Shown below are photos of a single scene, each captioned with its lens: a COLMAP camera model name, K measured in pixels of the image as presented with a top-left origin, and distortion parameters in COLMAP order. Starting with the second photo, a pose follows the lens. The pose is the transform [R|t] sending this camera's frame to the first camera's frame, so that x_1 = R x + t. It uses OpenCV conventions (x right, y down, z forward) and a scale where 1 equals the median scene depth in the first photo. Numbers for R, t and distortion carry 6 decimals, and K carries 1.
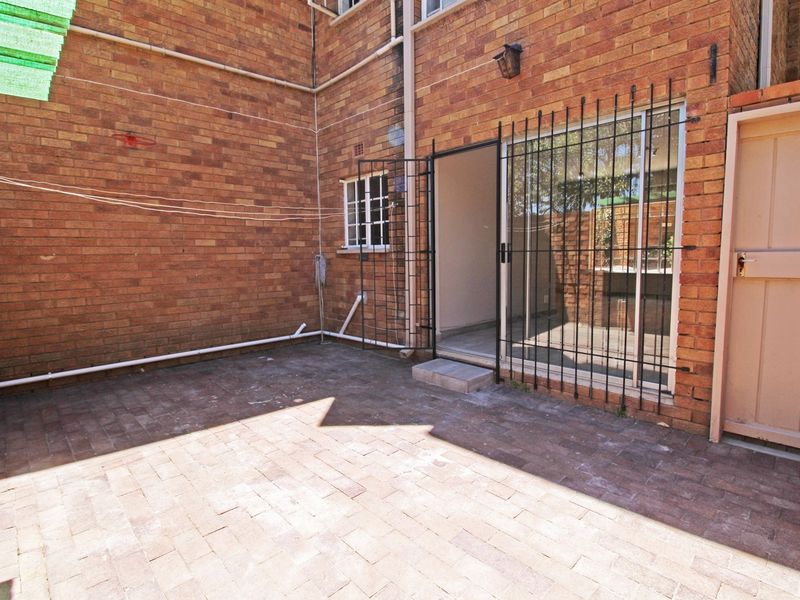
lens RADIAL K [[422.5, 0, 419.7], [0, 422.5, 295.3], [0, 0, 1]] dist [-0.001844, -0.009409]
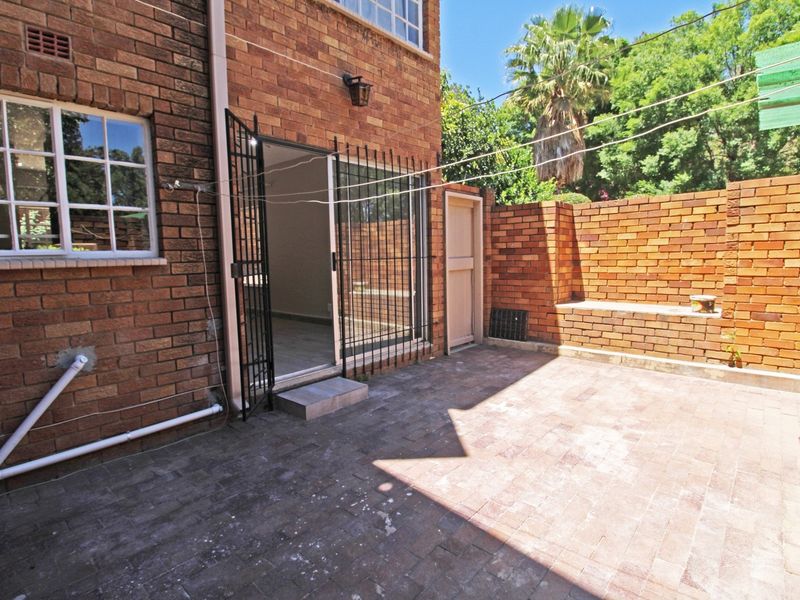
lens RADIAL K [[422.5, 0, 400.5], [0, 422.5, 296.1], [0, 0, 1]] dist [-0.001844, -0.009409]
pose [[-0.065237, -0.084625, 0.994275, -1.023980], [0.118909, 0.988639, 0.091947, -0.111059], [-0.990760, 0.124227, -0.054433, 1.082007]]
